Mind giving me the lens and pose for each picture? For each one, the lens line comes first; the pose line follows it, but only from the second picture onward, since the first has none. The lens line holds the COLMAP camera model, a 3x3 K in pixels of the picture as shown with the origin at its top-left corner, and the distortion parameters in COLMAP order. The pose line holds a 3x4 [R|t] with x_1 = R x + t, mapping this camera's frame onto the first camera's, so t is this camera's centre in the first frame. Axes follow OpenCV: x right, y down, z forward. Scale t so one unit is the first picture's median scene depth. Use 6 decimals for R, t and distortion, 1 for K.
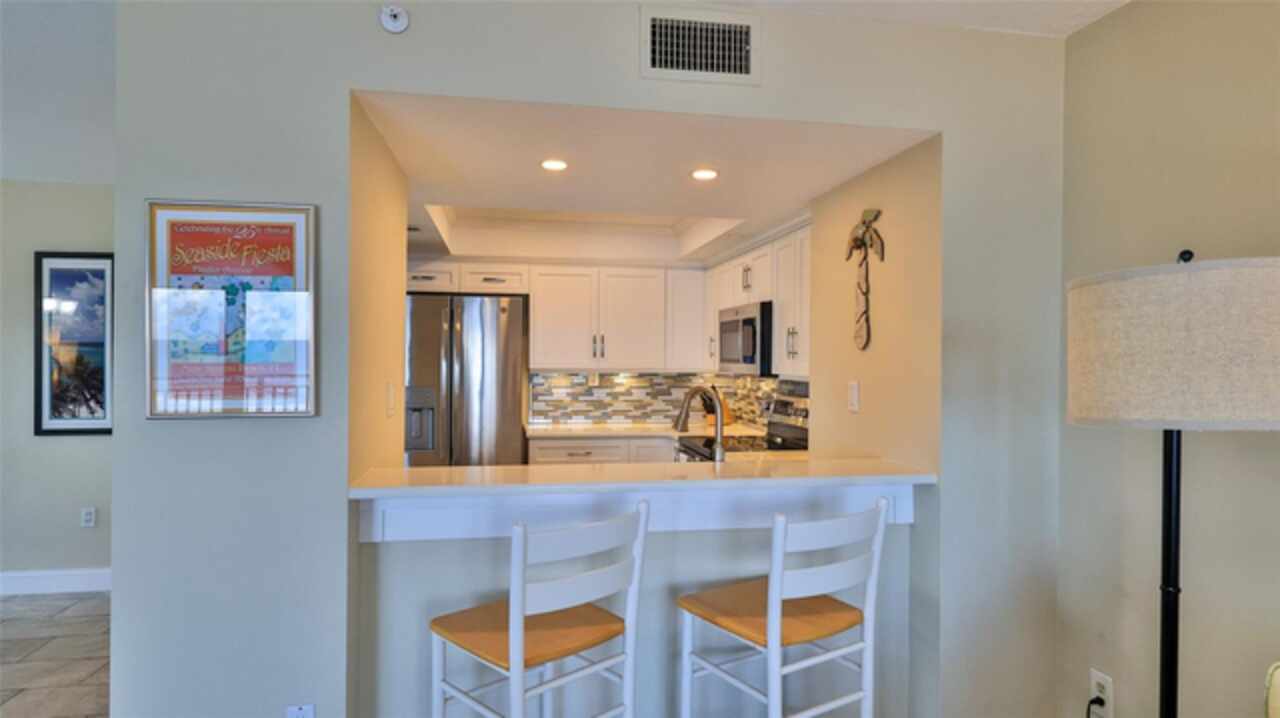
lens RADIAL K [[729.5, 0, 639.7], [0, 729.5, 352.5], [0, 0, 1]] dist [-0.004078, -0.000055]
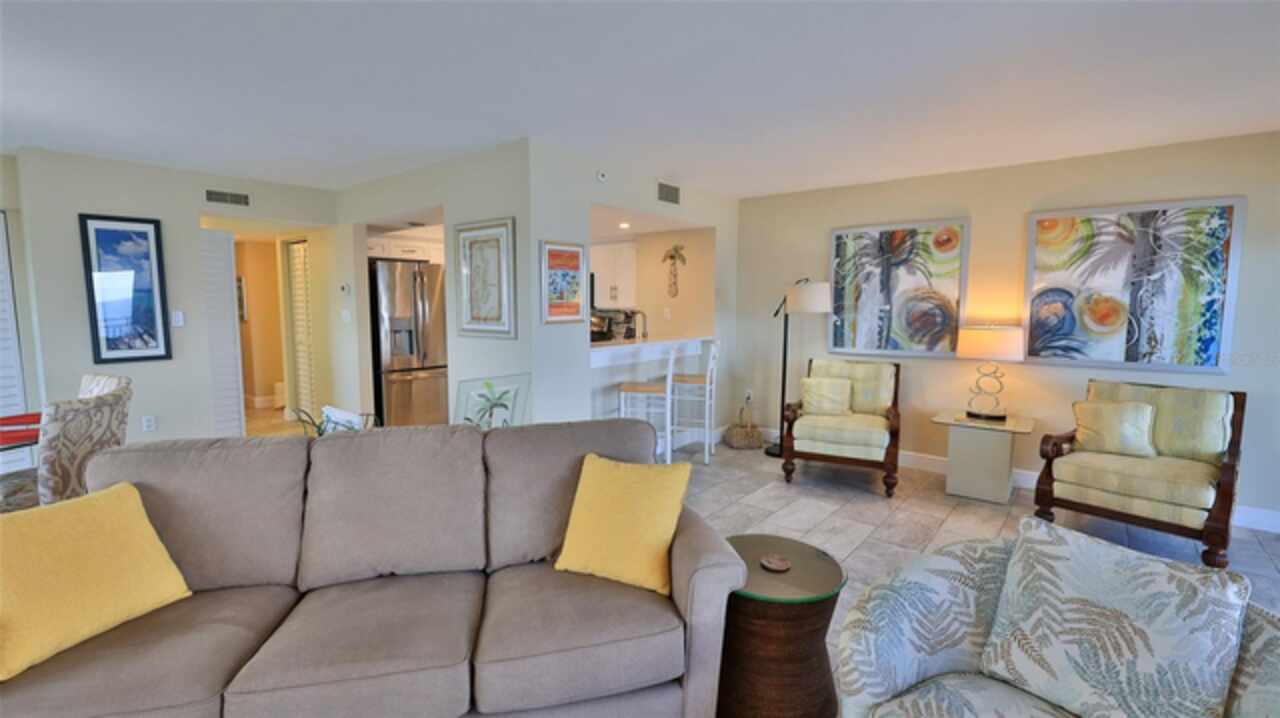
lens RADIAL K [[574.7, 0, 638.5], [0, 574.7, 361.3], [0, 0, 1]] dist [-0.001179, 0.000893]
pose [[0.754675, -0.073080, 0.652016, -0.768401], [-0.001886, 0.993531, 0.113542, -0.004356], [-0.656096, -0.086917, 0.749656, -0.351025]]
